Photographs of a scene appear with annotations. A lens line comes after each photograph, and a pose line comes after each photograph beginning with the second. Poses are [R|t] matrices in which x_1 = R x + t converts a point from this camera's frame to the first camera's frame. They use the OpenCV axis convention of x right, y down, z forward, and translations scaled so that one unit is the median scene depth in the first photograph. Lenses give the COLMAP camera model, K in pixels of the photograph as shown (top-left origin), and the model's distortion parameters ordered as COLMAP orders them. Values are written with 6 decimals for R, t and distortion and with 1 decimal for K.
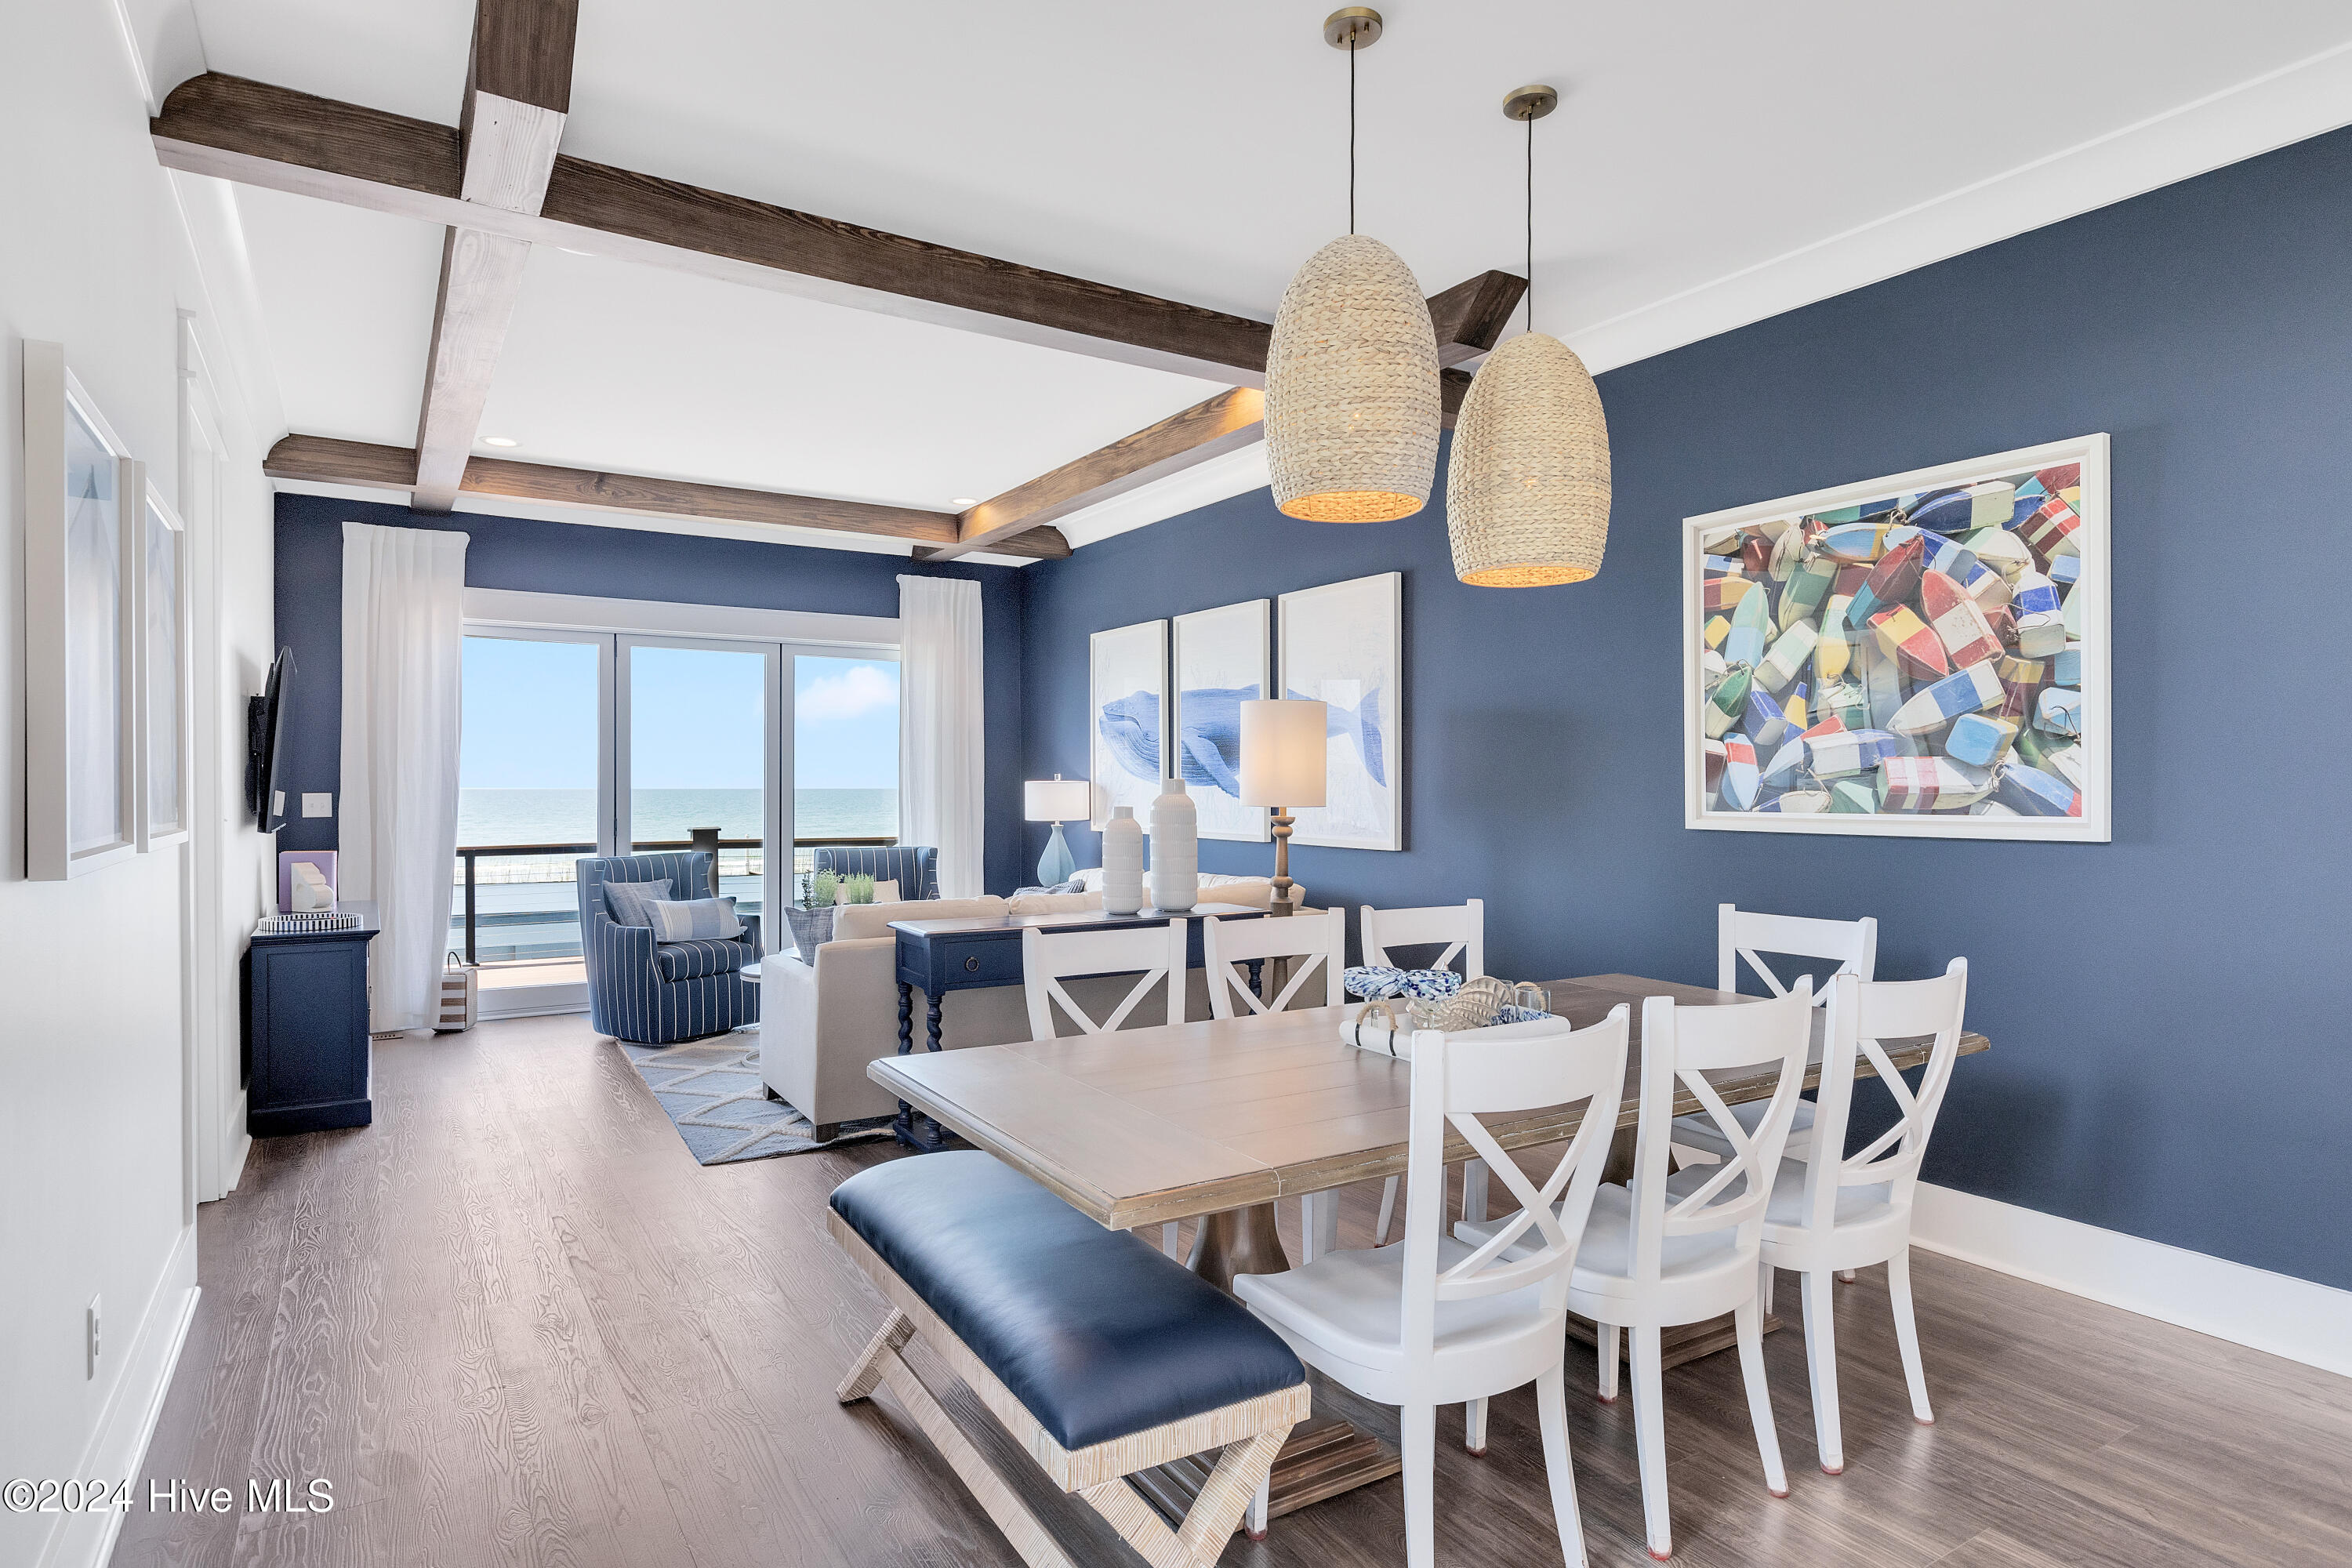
lens RADIAL K [[1291.9, 0, 1176.0], [0, 1291.9, 784.0], [0, 0, 1]] dist [-0.000083, -0.000092]
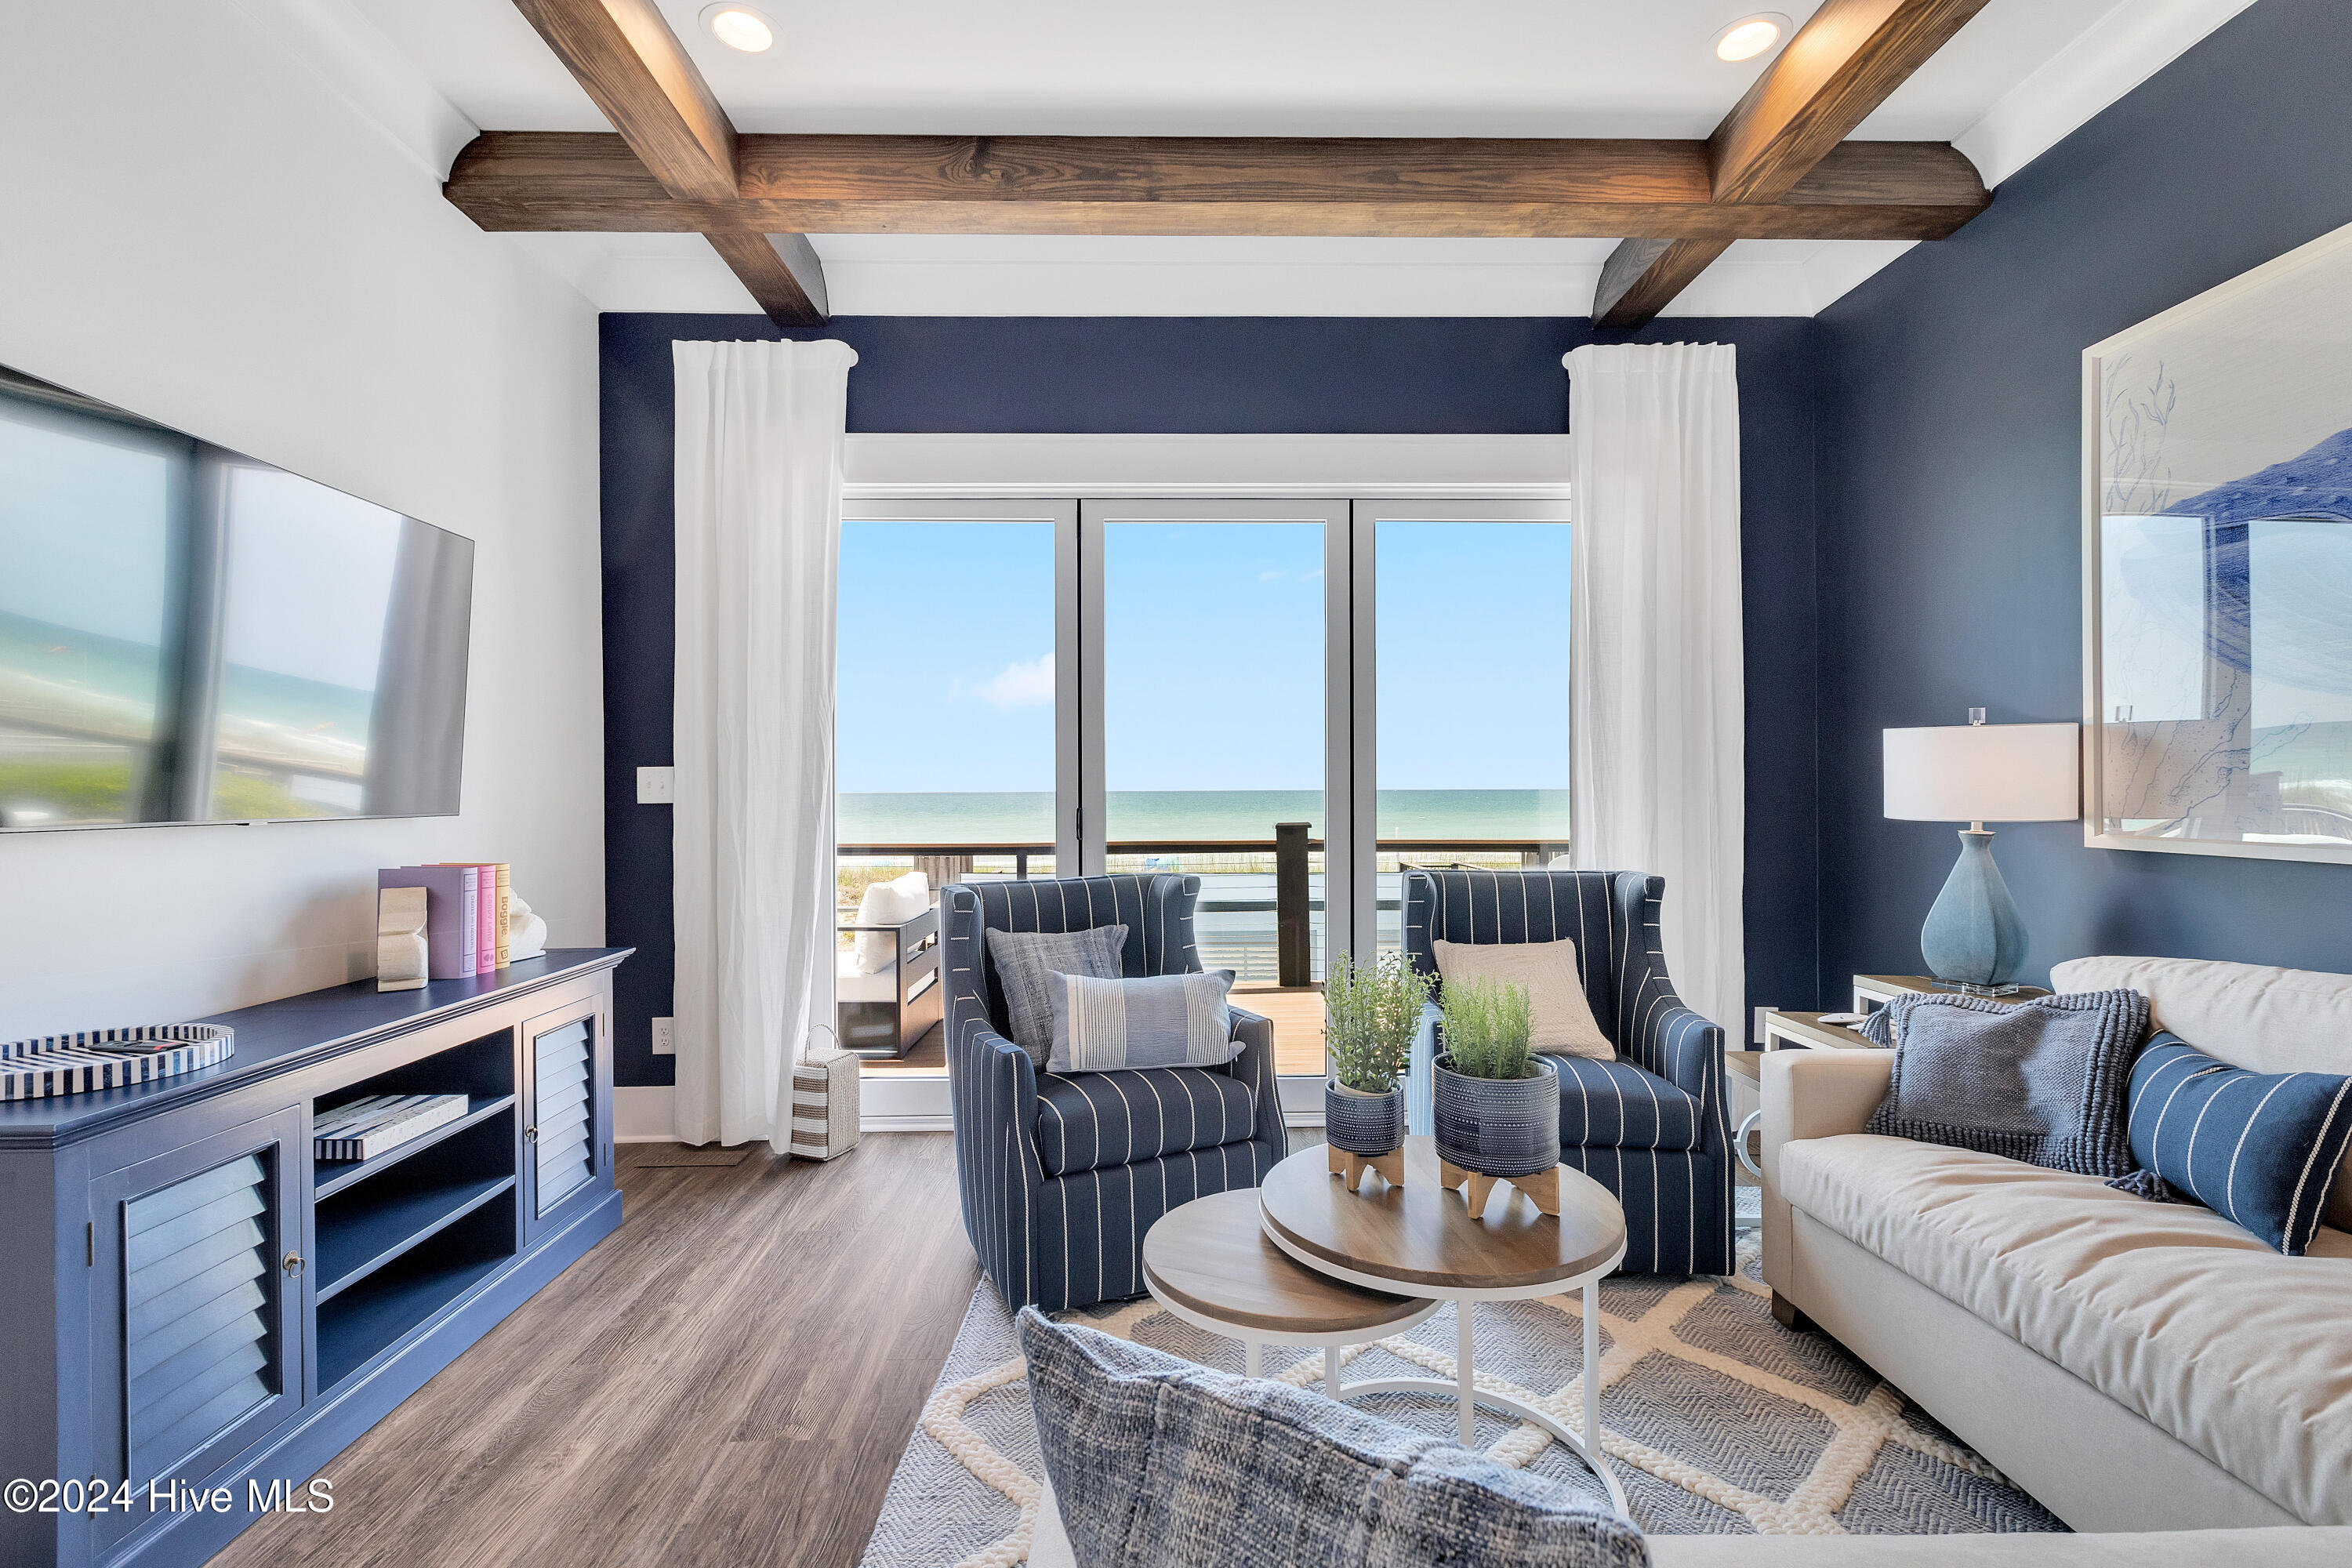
lens RADIAL K [[1113.3, 0, 1168.3], [0, 1113.3, 794.4], [0, 0, 1]] dist [0.000502, -0.000015]
pose [[0.862357, -0.000384, -0.506300, -0.136422], [0.005359, 0.999951, 0.008370, 0.015814], [0.506272, -0.009931, 0.862317, 0.570450]]
